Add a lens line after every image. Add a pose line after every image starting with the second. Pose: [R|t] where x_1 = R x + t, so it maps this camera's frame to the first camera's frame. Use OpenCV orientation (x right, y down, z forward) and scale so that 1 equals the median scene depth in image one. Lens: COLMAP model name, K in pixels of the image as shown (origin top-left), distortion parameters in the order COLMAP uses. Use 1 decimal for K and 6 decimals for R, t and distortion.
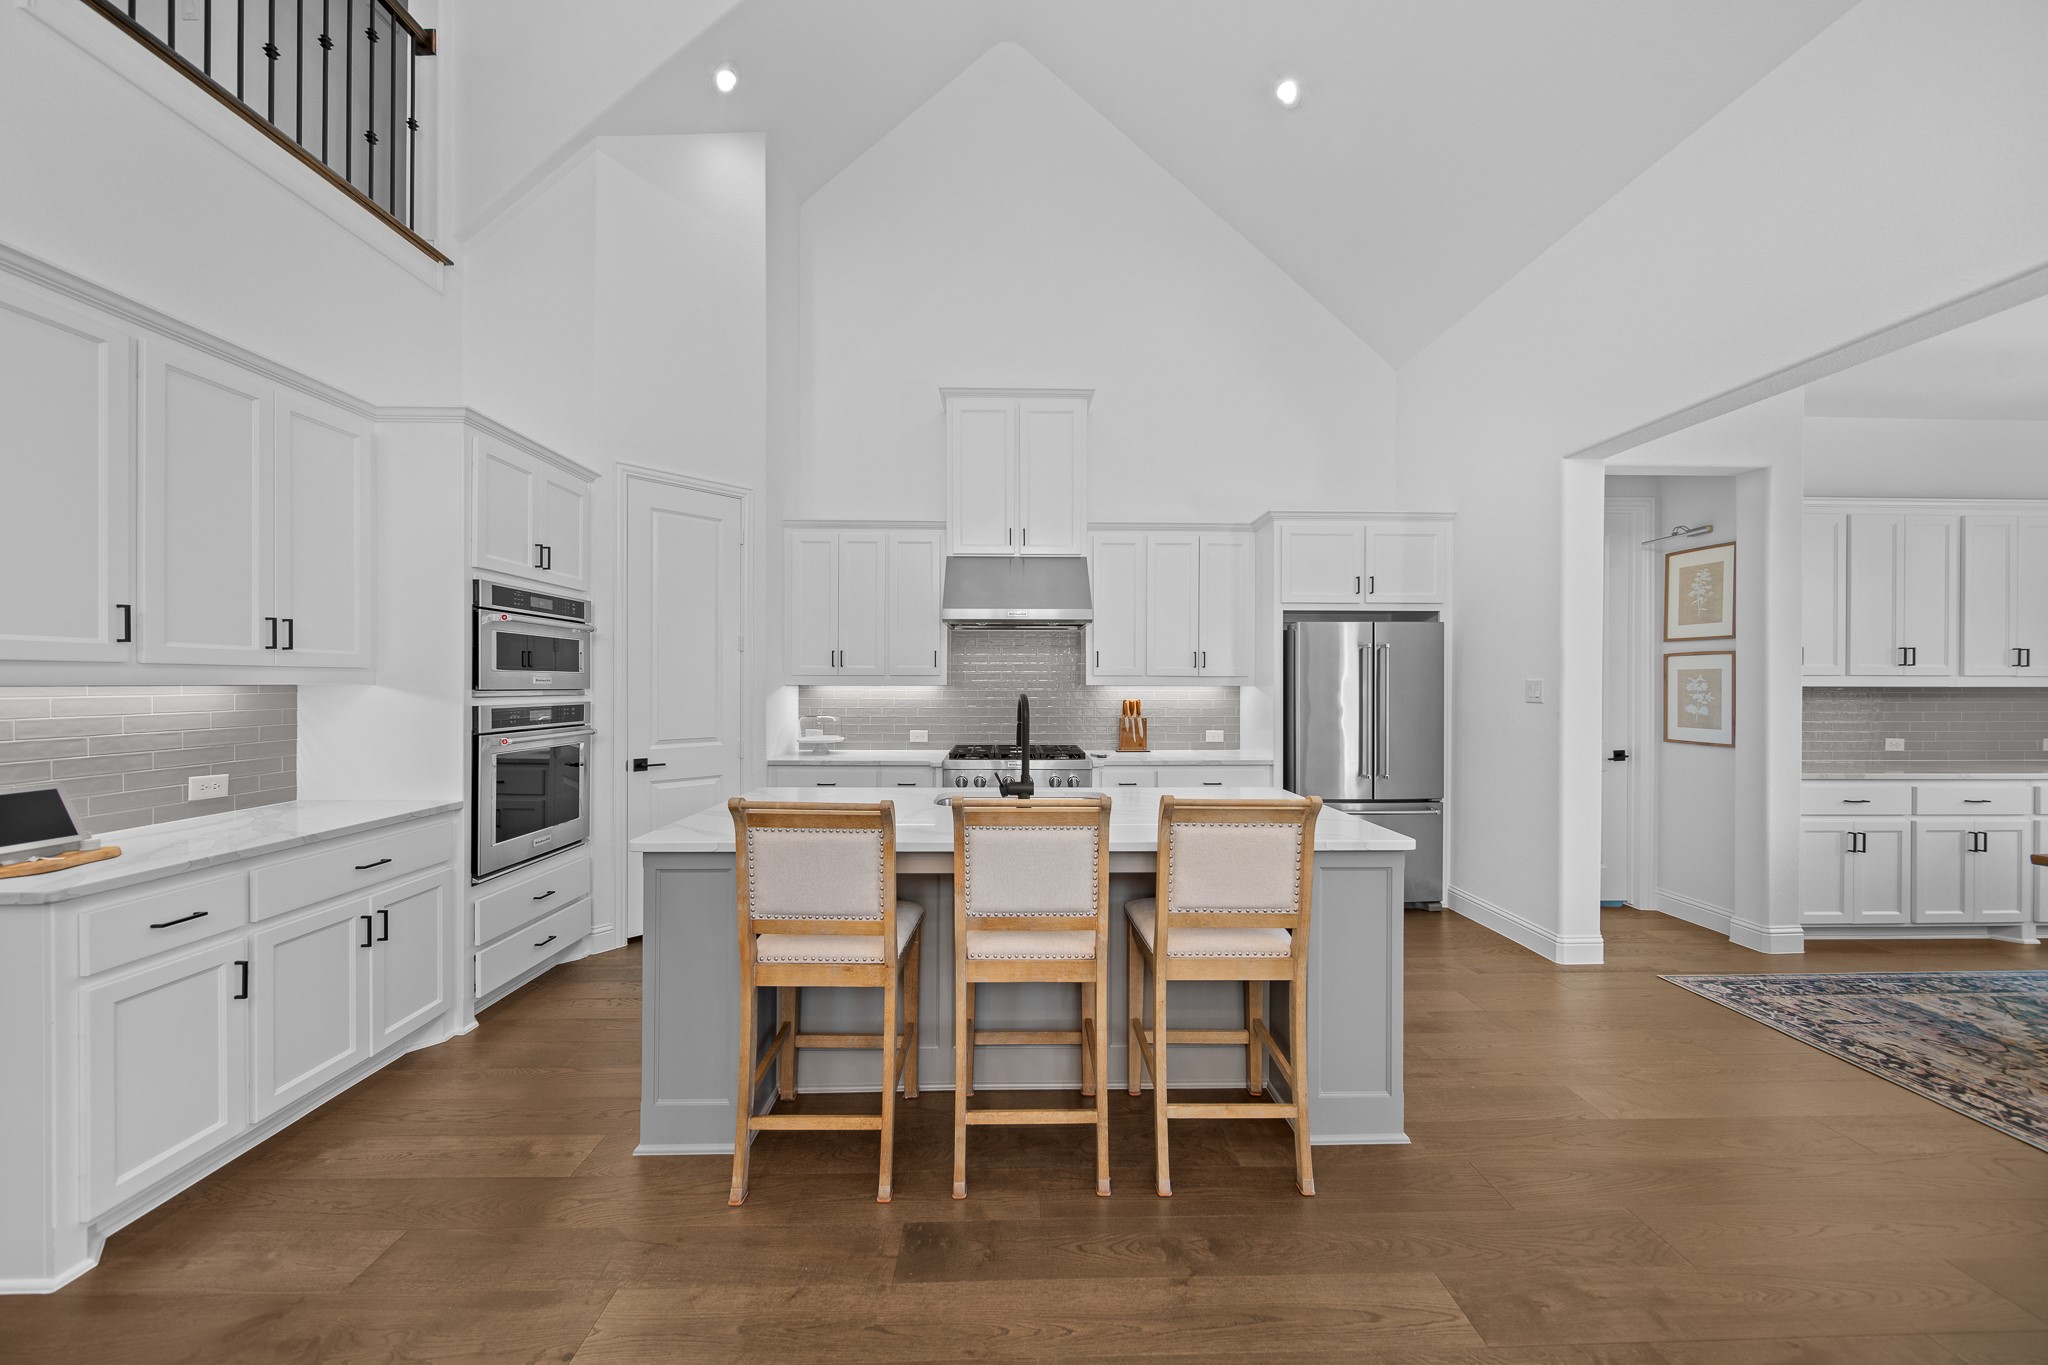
lens RADIAL K [[721.2, 0, 1015.8], [0, 721.2, 684.2], [0, 0, 1]] dist [-0.001395, -0.000213]
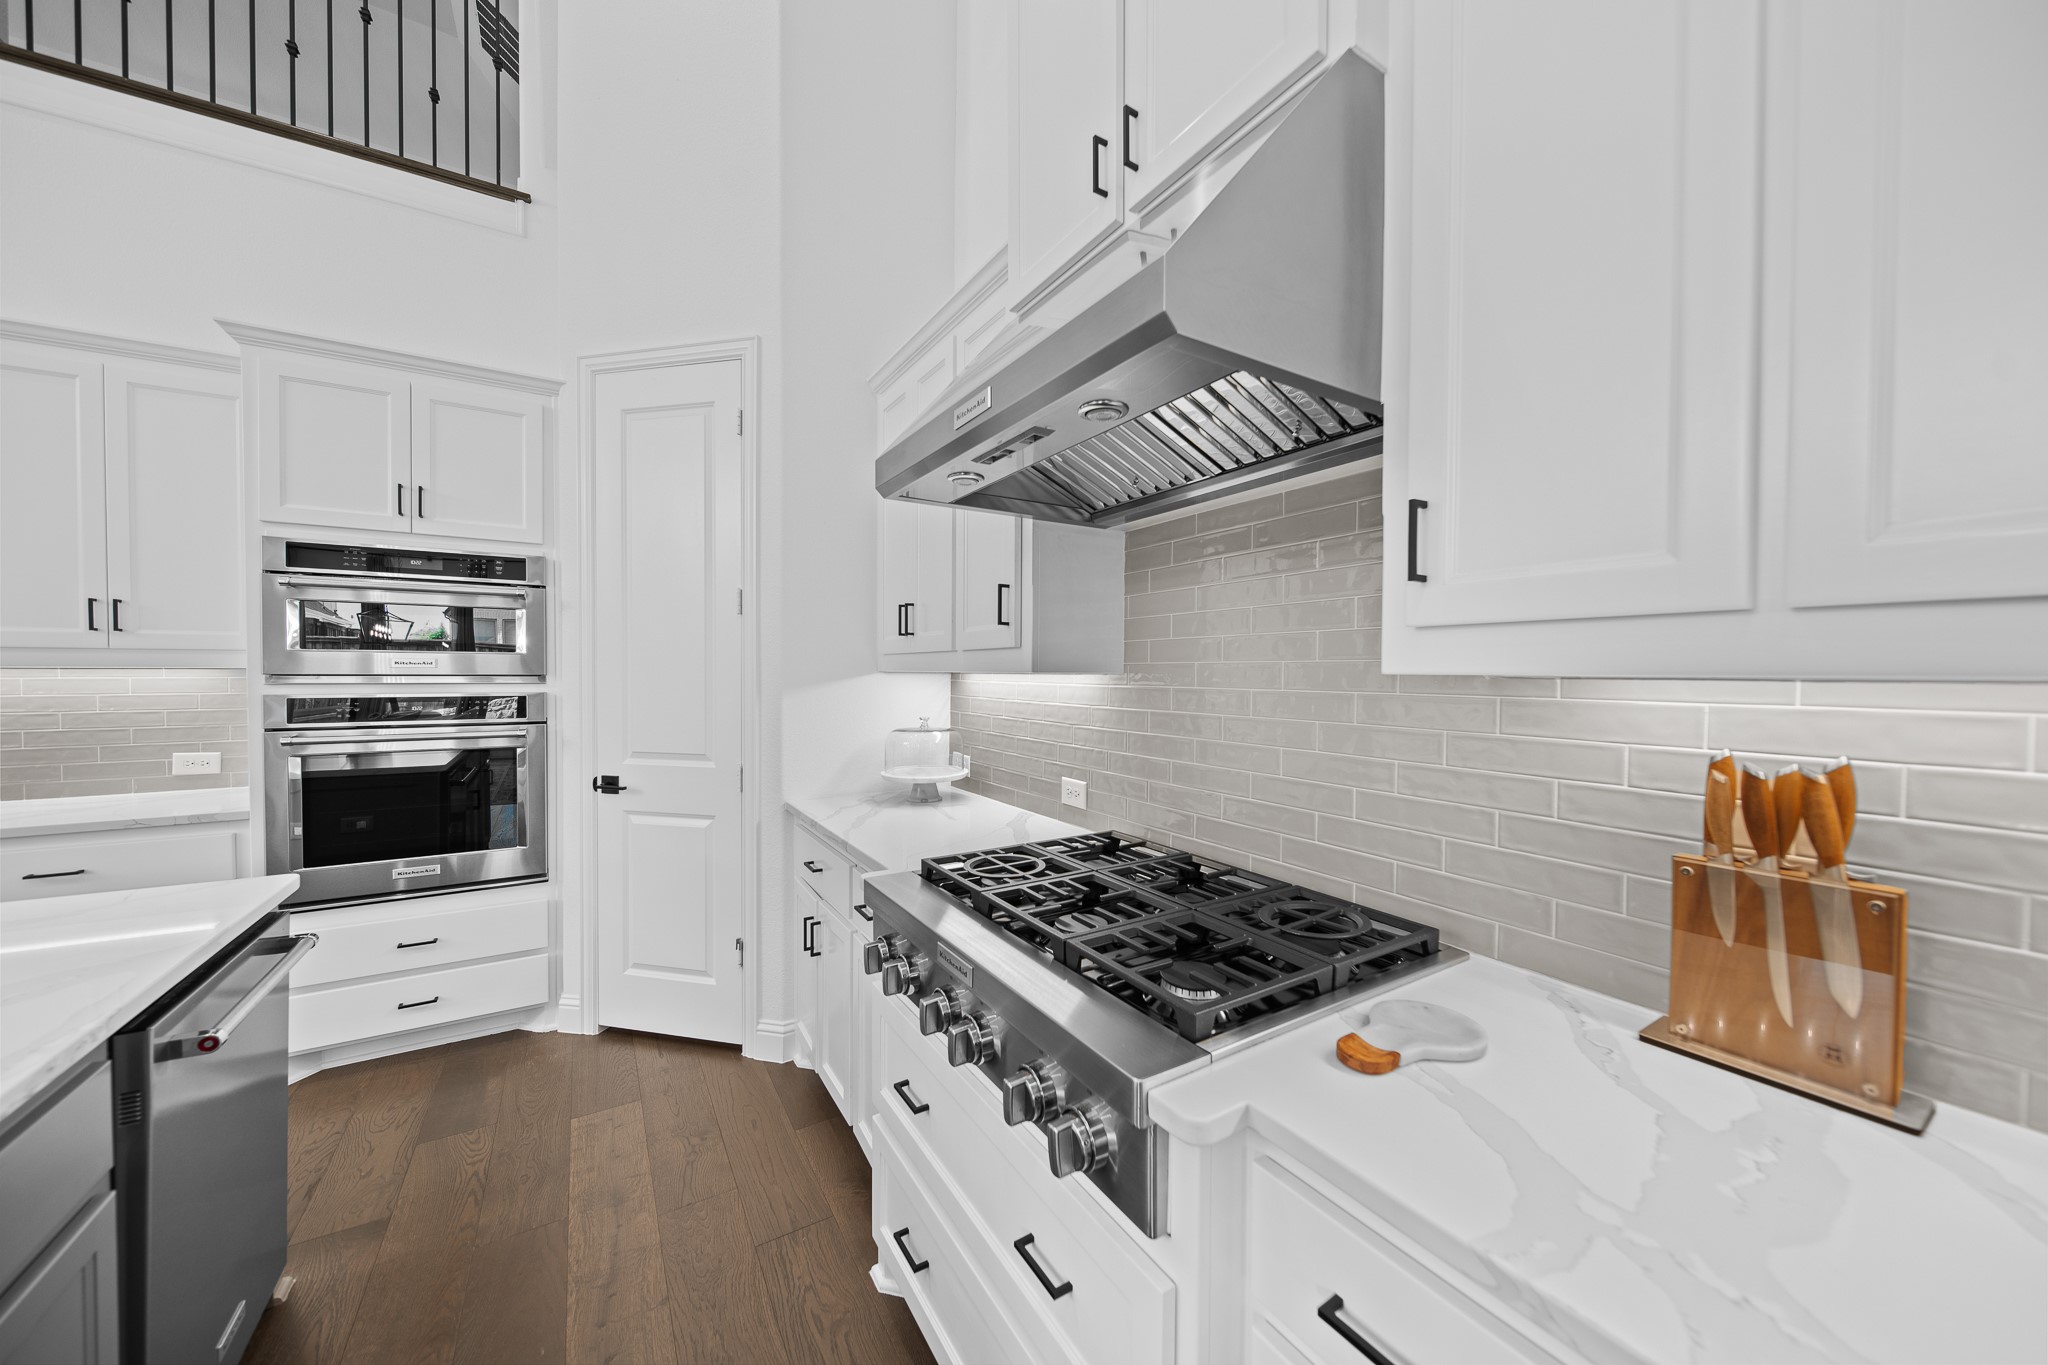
lens RADIAL K [[721.2, 0, 1020.8], [0, 721.2, 686.5], [0, 0, 1]] dist [-0.001395, -0.000213]
pose [[0.497320, 0.016996, -0.867401, 0.302405], [-0.002778, 0.999834, 0.017998, 0.003161], [0.867563, -0.006541, 0.497284, 1.074453]]
